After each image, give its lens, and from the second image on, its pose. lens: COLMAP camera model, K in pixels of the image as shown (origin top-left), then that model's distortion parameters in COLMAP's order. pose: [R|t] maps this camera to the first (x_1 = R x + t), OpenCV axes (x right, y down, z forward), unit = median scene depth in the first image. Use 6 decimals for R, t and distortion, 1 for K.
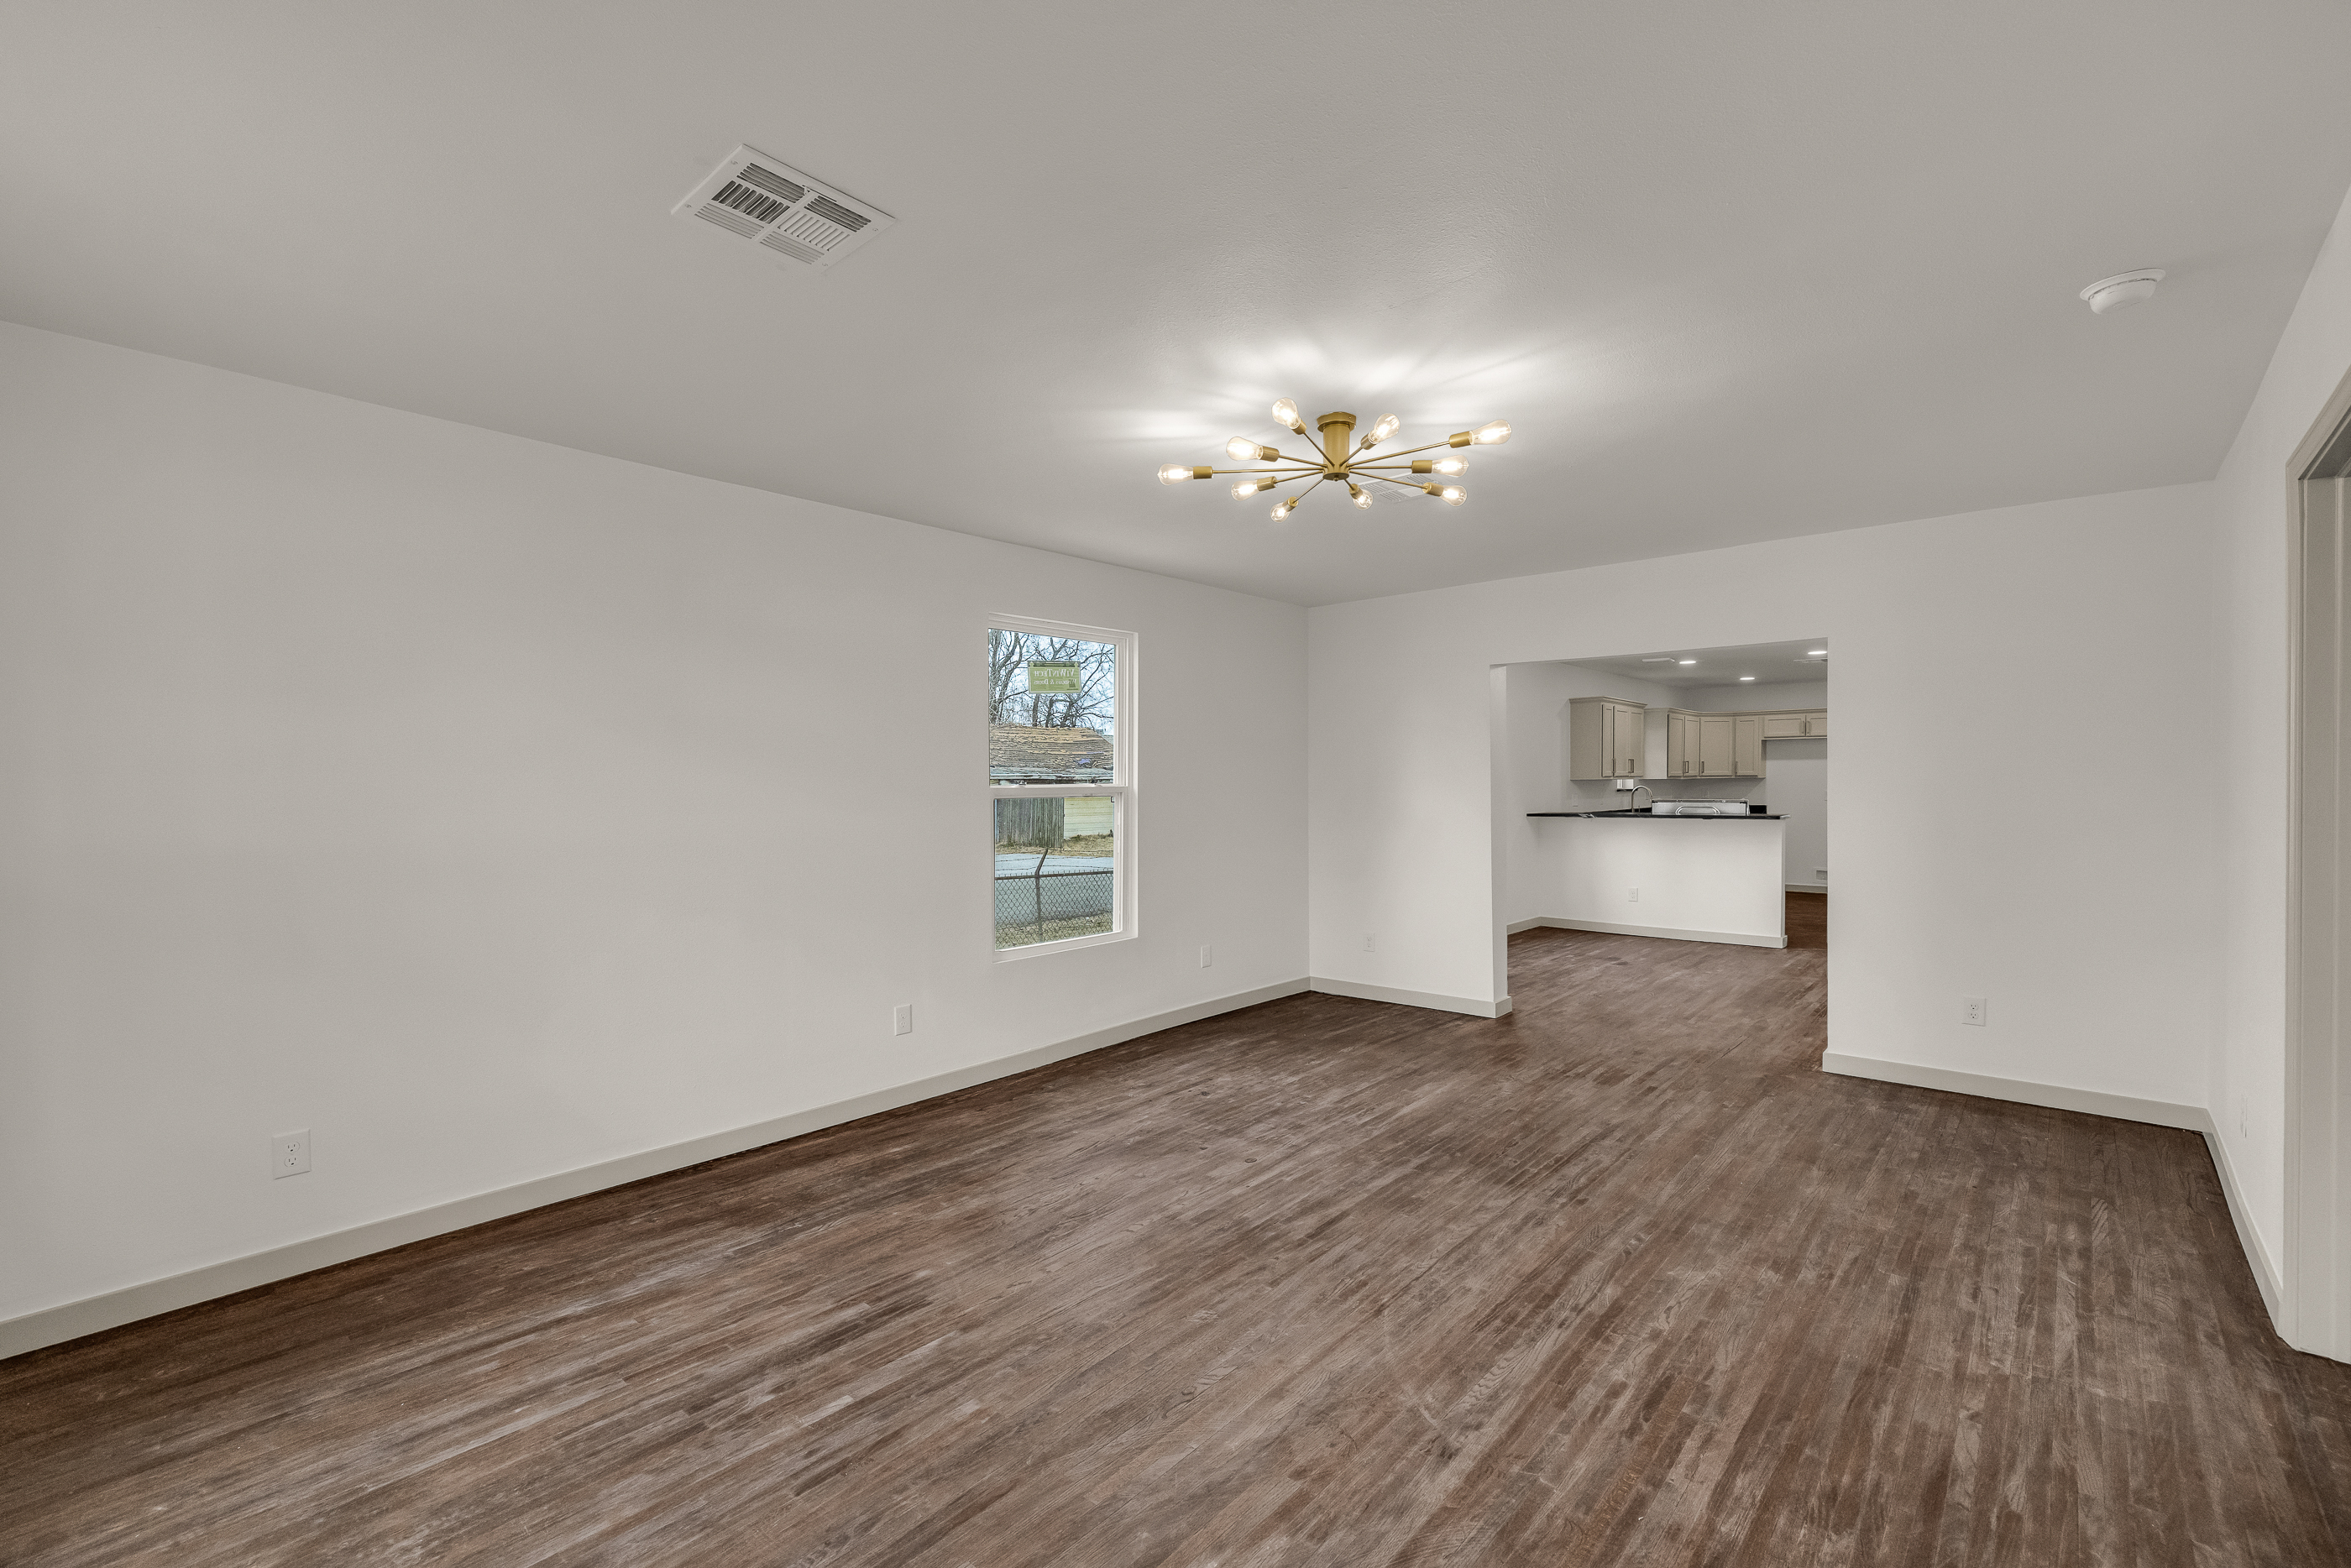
lens RADIAL K [[1009.1, 0, 1182.4], [0, 1009.1, 808.4], [0, 0, 1]] dist [0.003309, -0.001128]
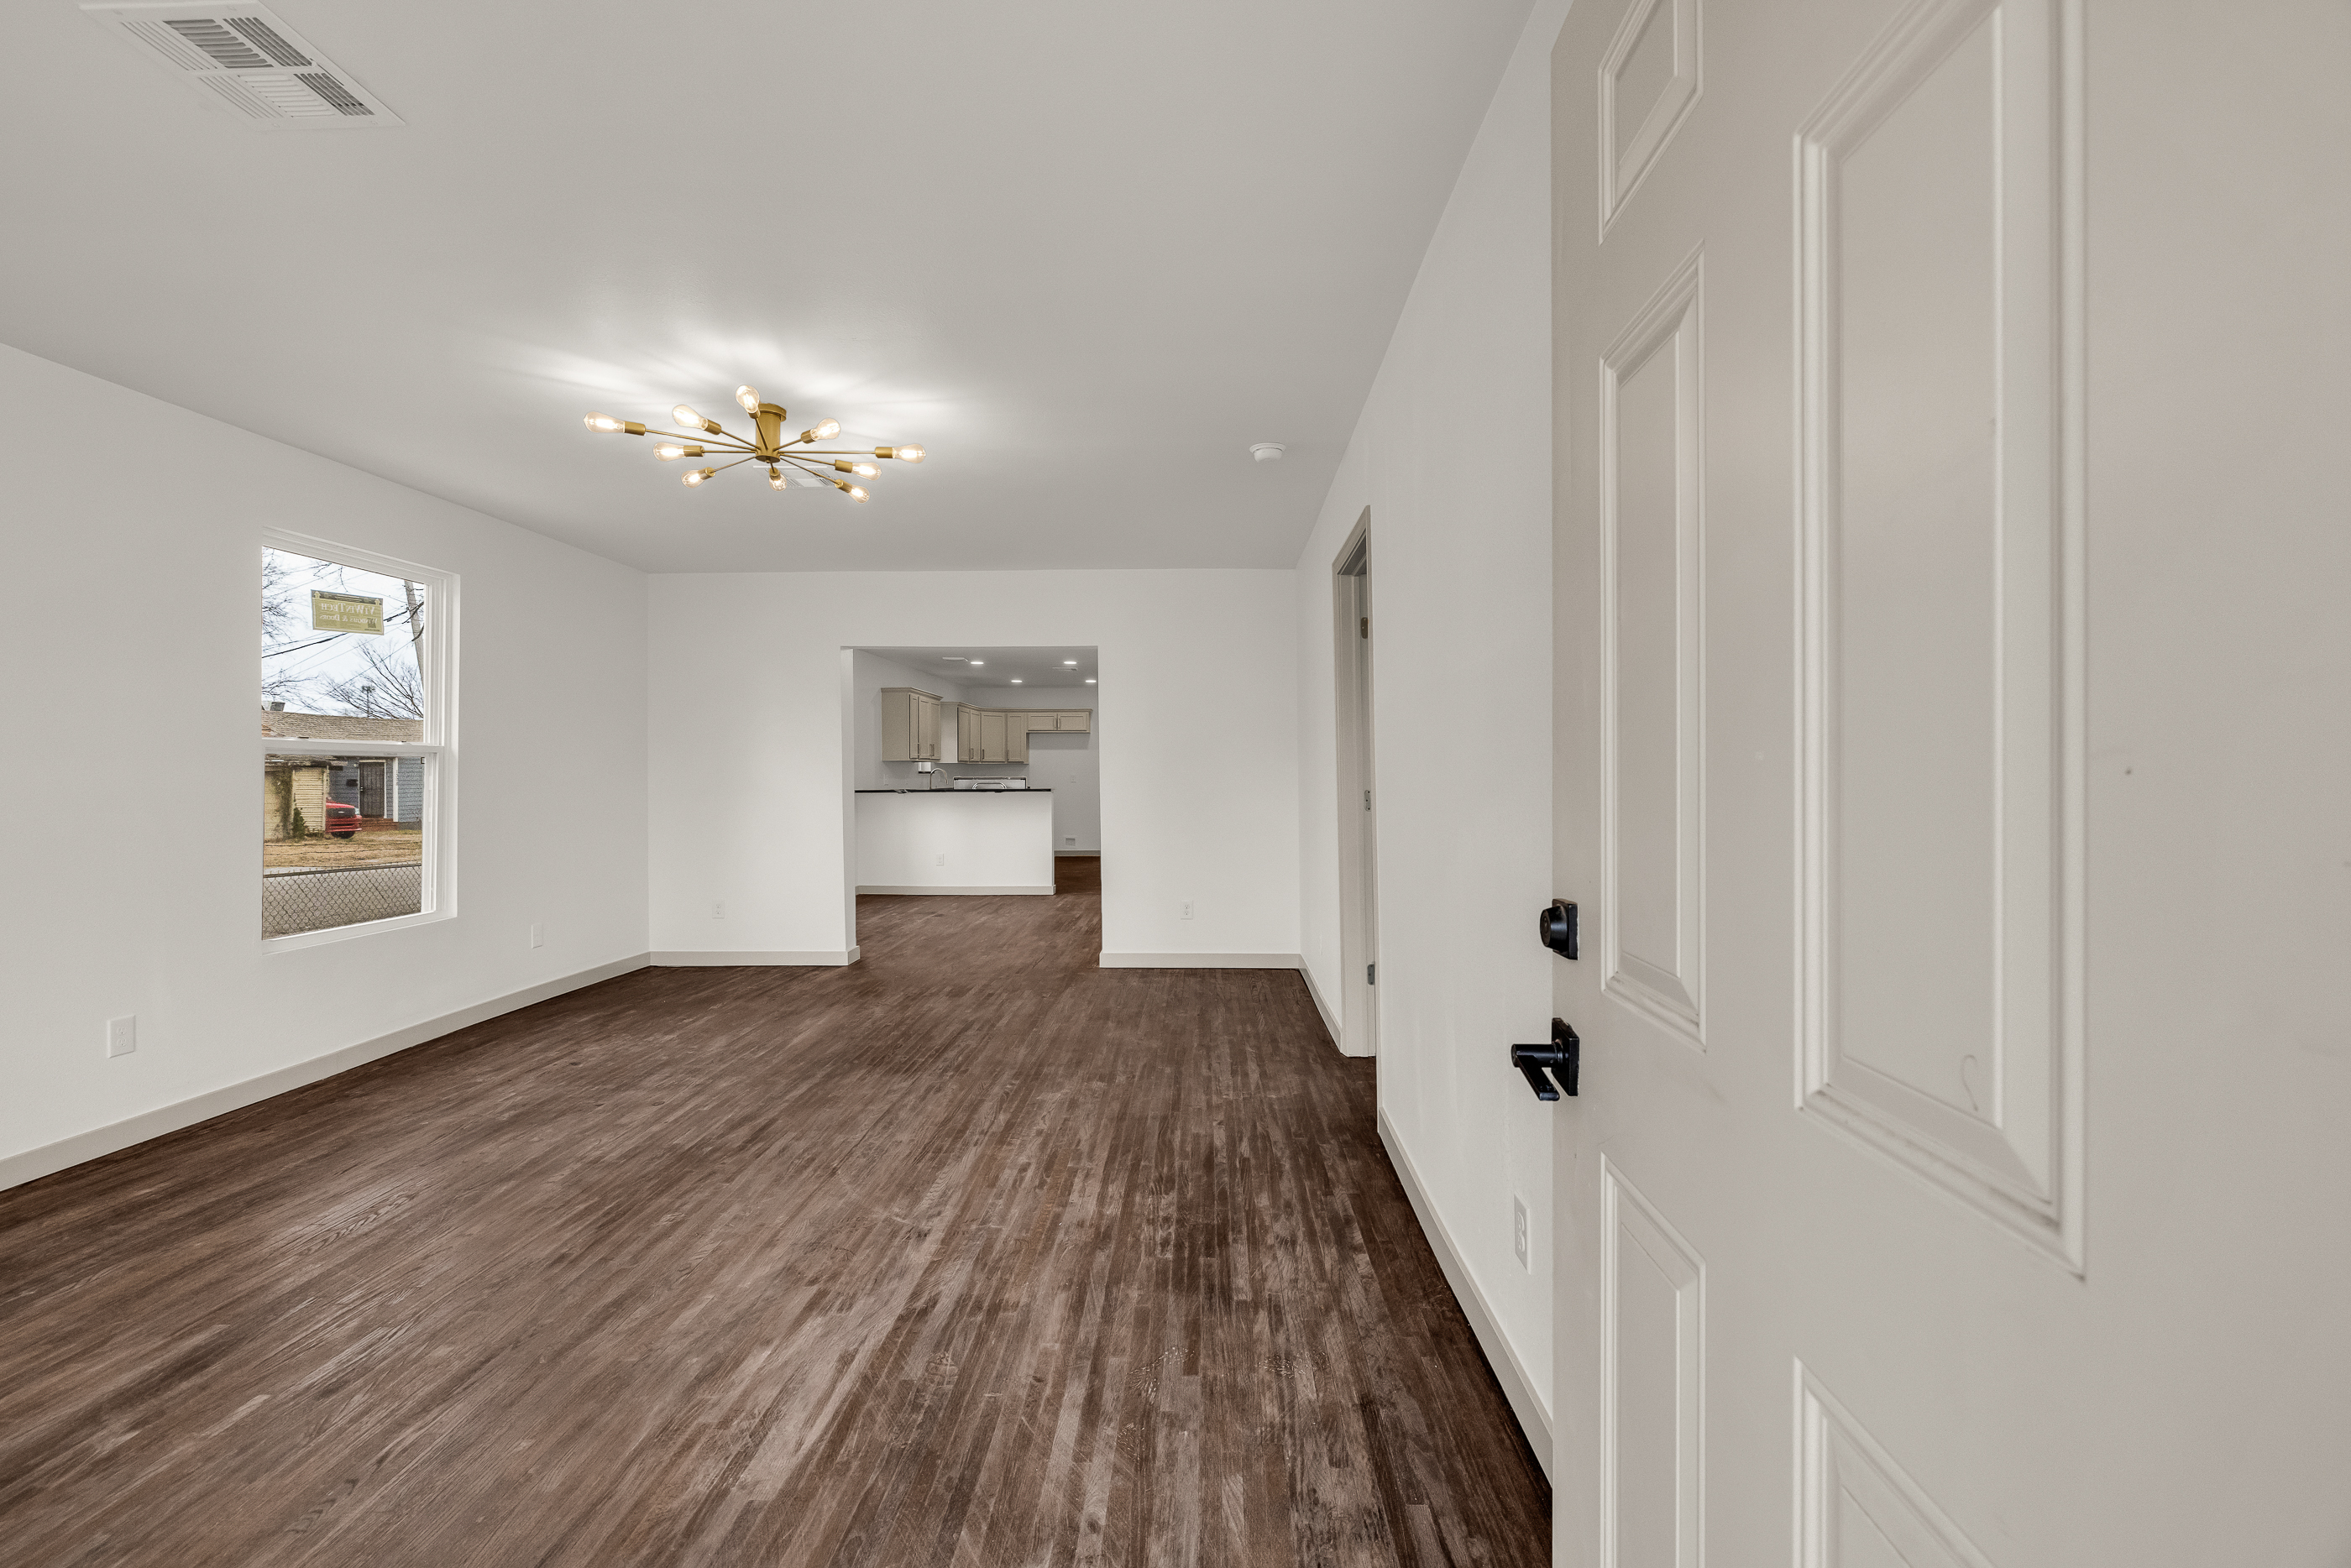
lens RADIAL K [[1009.1, 0, 1182.9], [0, 1009.1, 773.3], [0, 0, 1]] dist [0.003309, -0.001128]
pose [[0.762947, 0.007133, 0.646421, -0.212969], [0.014988, 0.999475, -0.028719, 0.059501], [-0.646287, 0.031600, 0.762440, -0.144673]]
